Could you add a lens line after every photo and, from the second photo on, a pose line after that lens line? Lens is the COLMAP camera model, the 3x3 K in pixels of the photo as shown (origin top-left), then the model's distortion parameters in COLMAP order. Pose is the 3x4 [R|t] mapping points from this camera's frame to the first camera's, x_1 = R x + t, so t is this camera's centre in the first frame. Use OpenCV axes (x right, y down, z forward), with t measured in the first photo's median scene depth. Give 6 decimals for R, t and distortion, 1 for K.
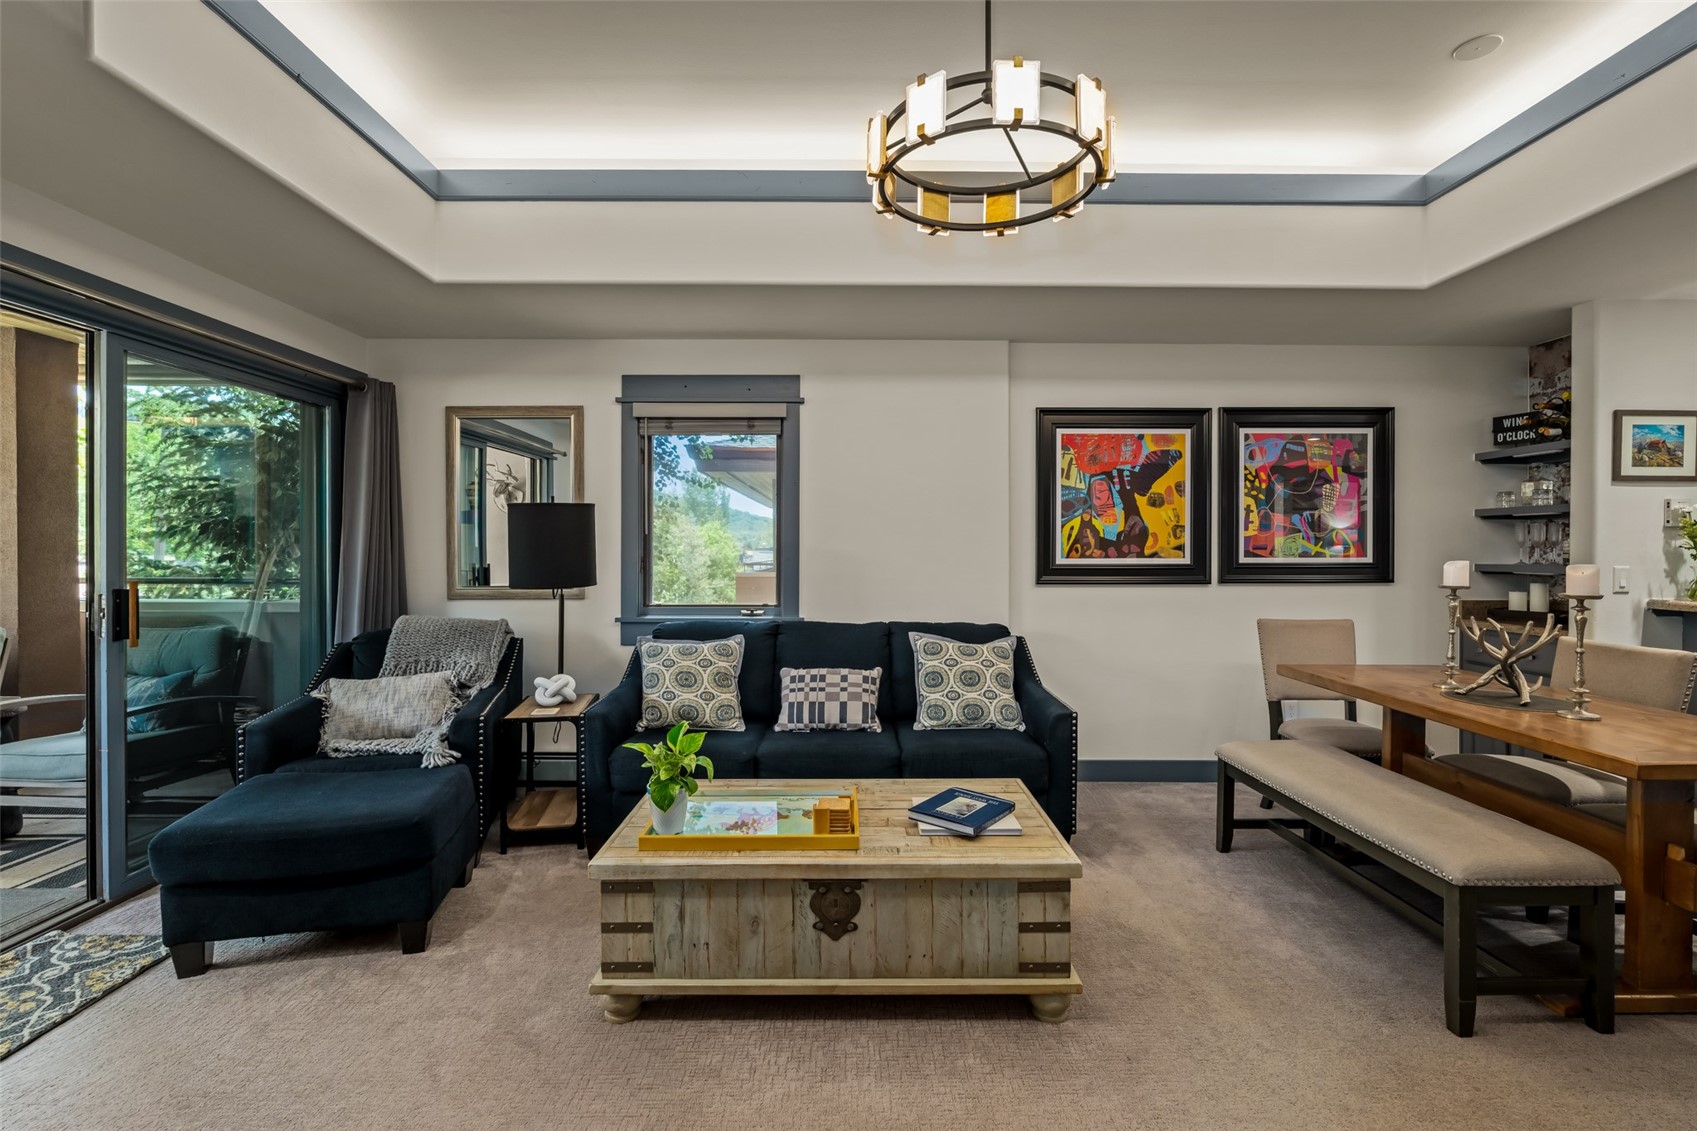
lens RADIAL K [[748.0, 0, 856.2], [0, 748.0, 554.7], [0, 0, 1]] dist [-0.001507, -0.000123]
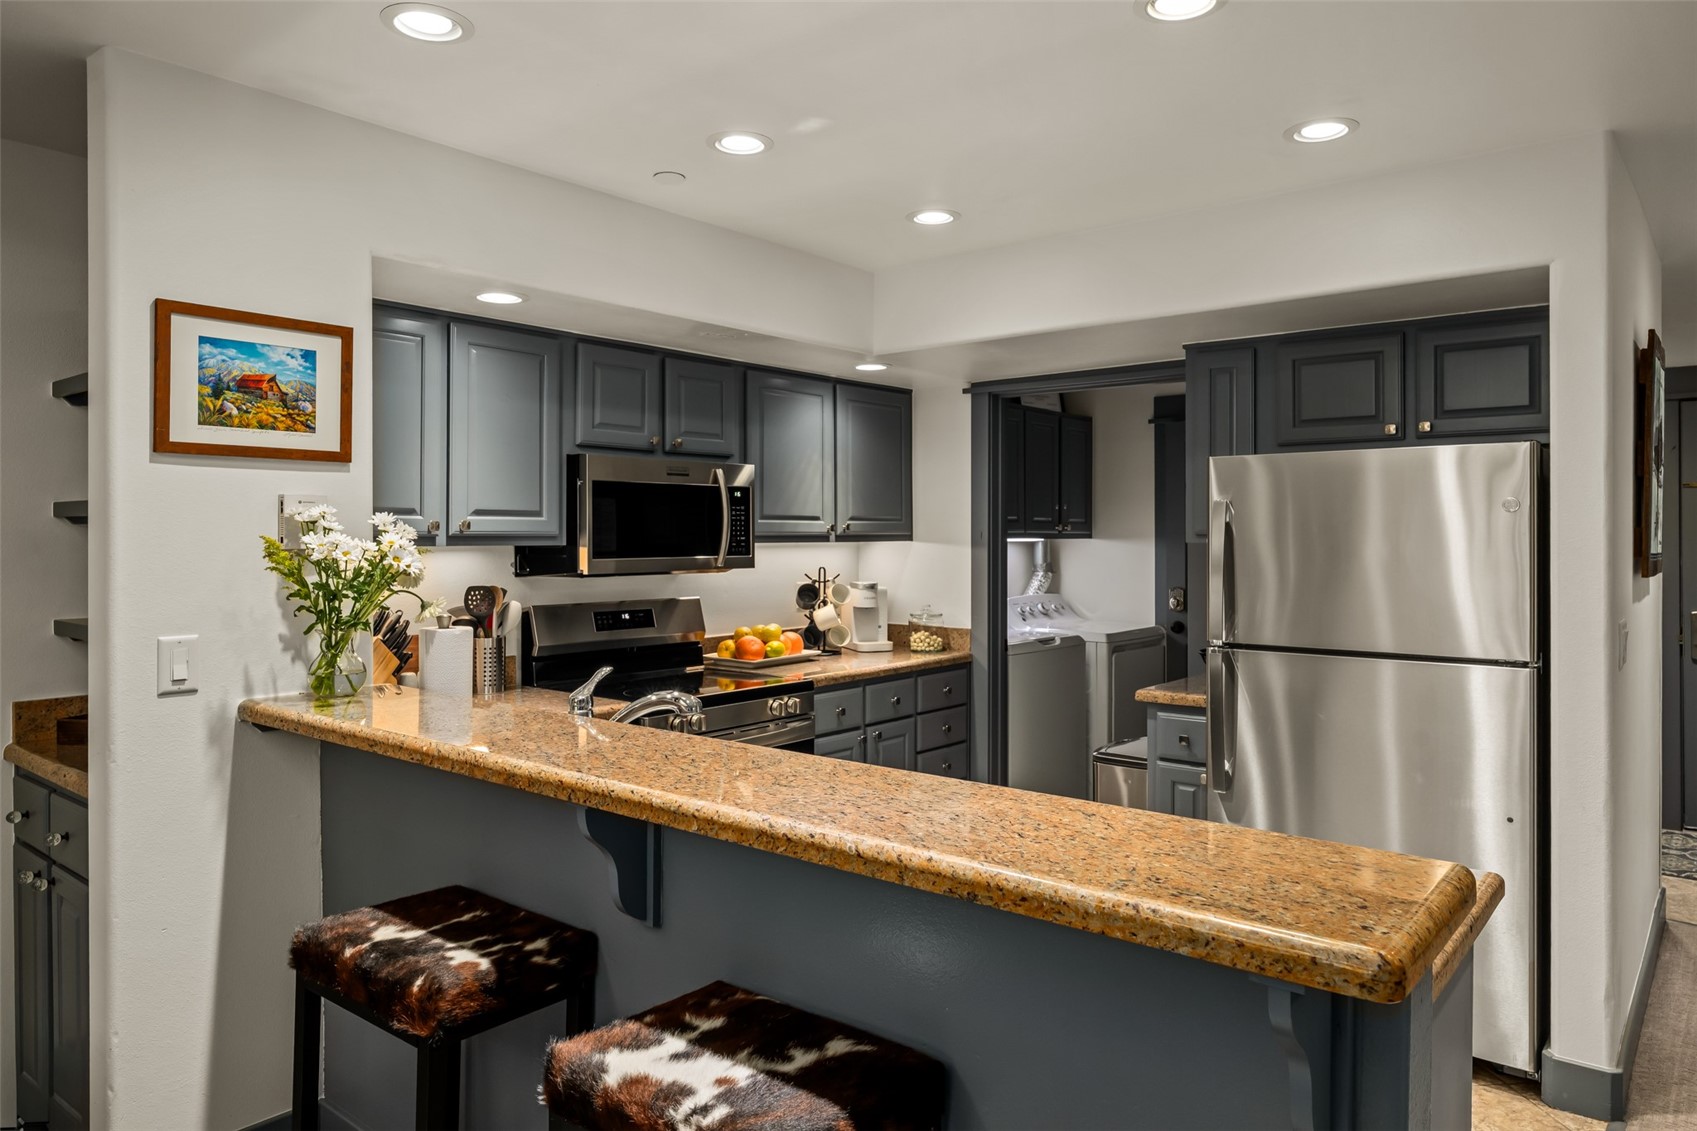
lens RADIAL K [[1001.9, 0, 823.7], [0, 1001.9, 528.6], [0, 0, 1]] dist [0.001296, 0.001180]
pose [[0.690240, 0.001387, 0.723579, 0.722424], [0.003768, 0.999978, -0.005511, -0.039809], [-0.723570, 0.006530, 0.690220, 0.233284]]
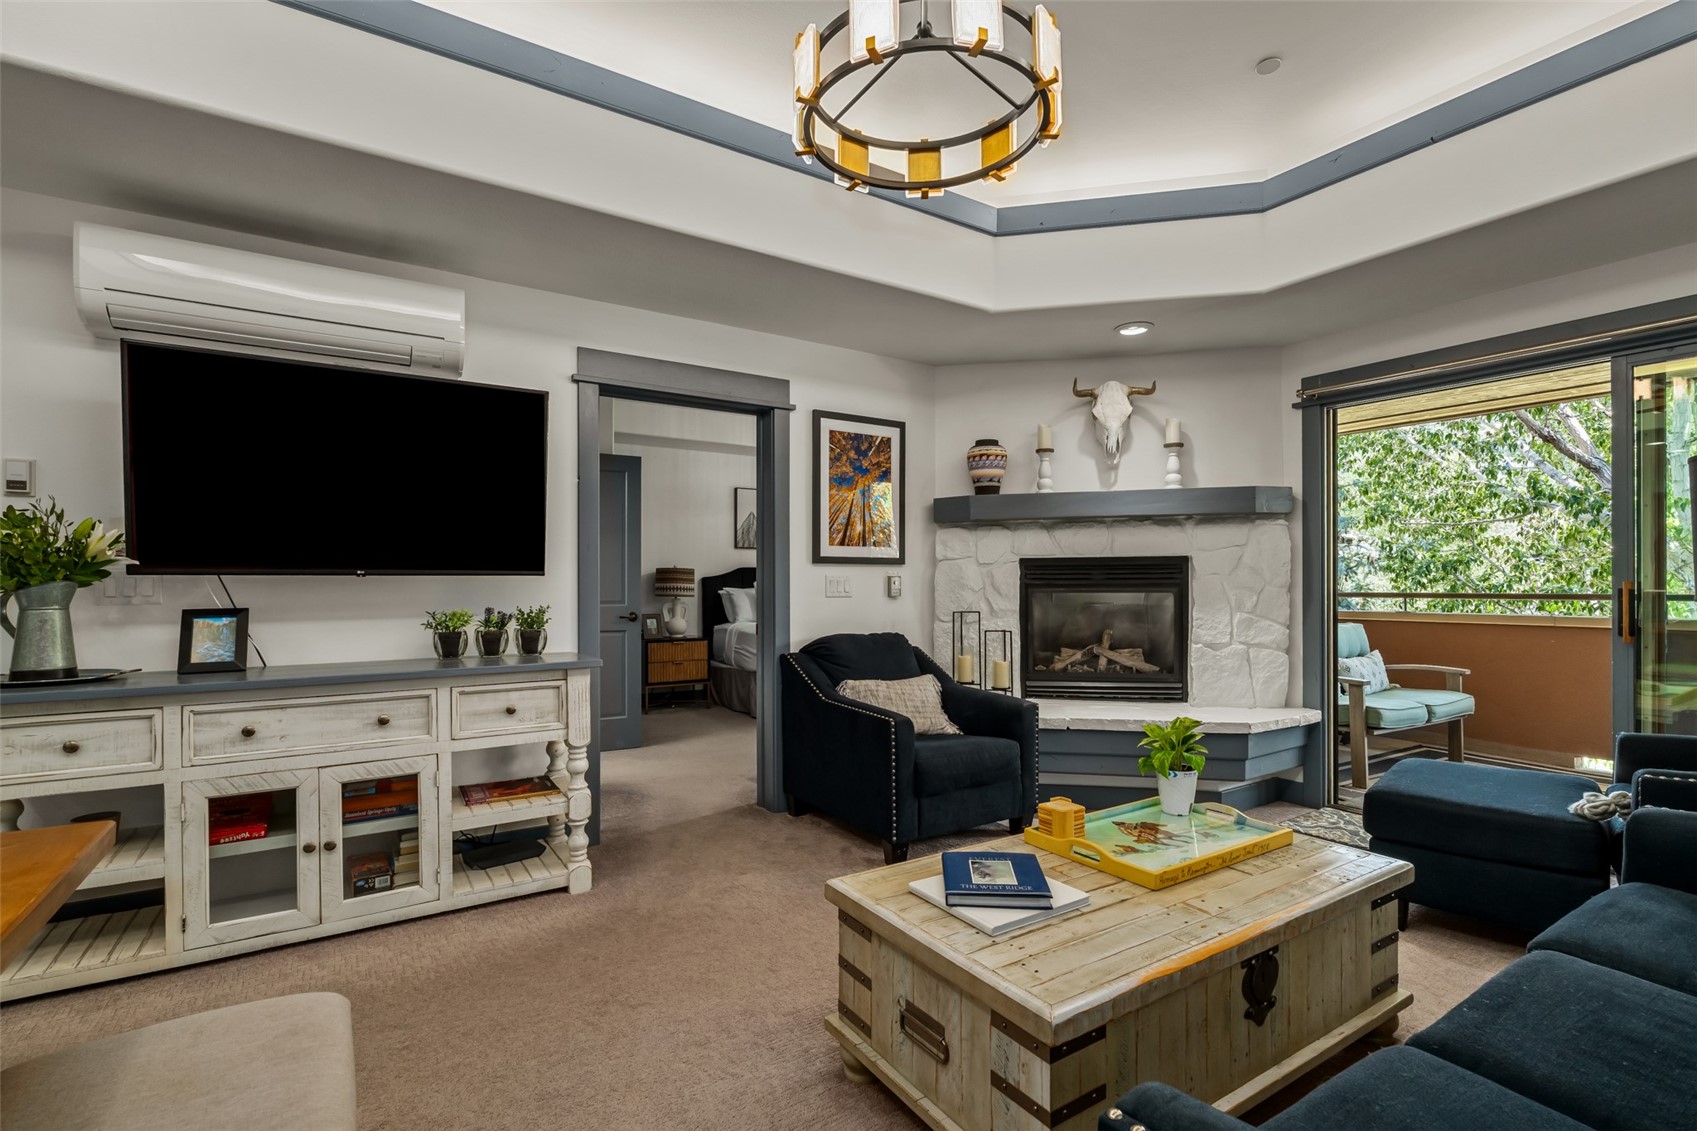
lens RADIAL K [[777.2, 0, 842.1], [0, 777.2, 580.6], [0, 0, 1]] dist [-0.004476, -0.000202]
pose [[-0.849830, -0.001688, -0.527054, 0.381259], [-0.004729, 0.999979, 0.004423, 0.022829], [0.527035, 0.006251, -0.849820, 0.886292]]
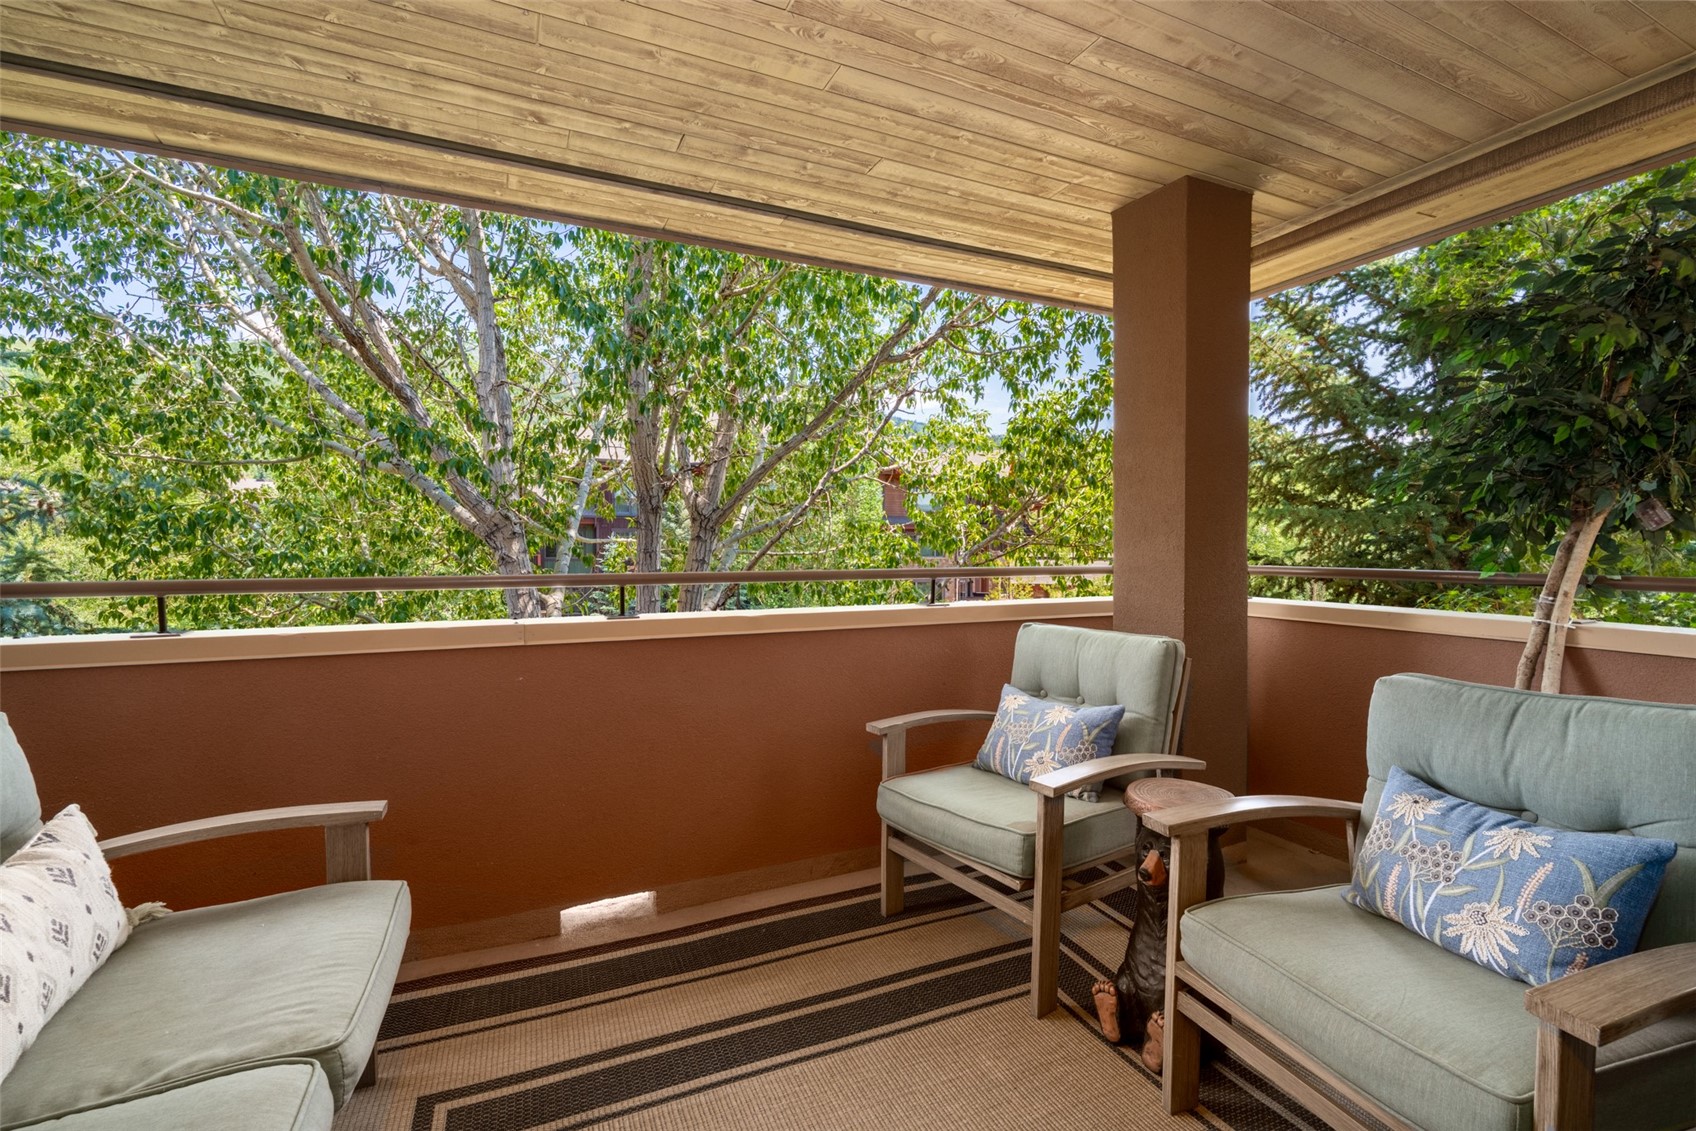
lens RADIAL K [[739.6, 0, 840.1], [0, 739.6, 560.0], [0, 0, 1]] dist [-0.002376, -0.000042]
pose [[0.394712, 0.012088, -0.918725, -0.610722], [-0.004823, 0.999927, 0.011085, 0.022681], [0.918792, 0.000056, 0.394741, 0.446945]]
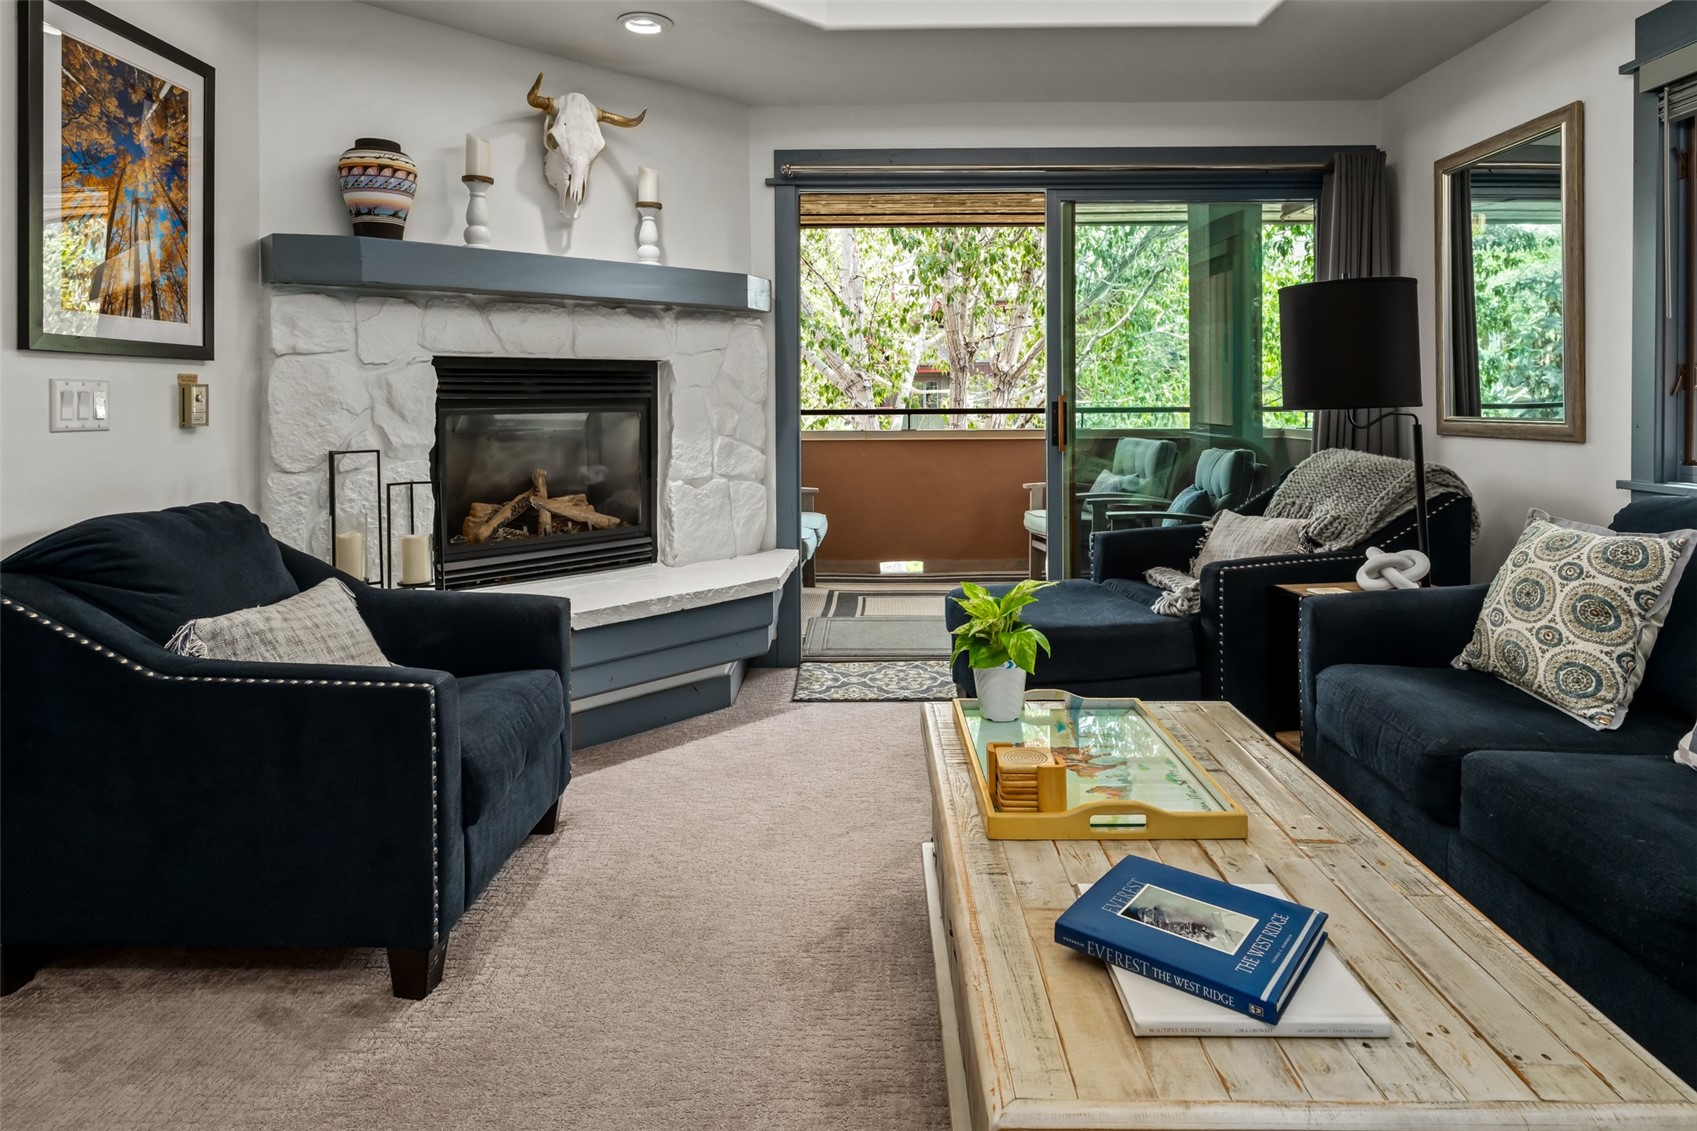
lens RADIAL K [[969.7, 0, 846.0], [0, 969.7, 399.9], [0, 0, 1]] dist [-0.000283, -0.001742]
pose [[-0.029922, -0.001180, -0.999552, 0.379611], [-0.004427, 0.999990, -0.001048, 0.030187], [0.999542, 0.004393, -0.029927, 0.463517]]
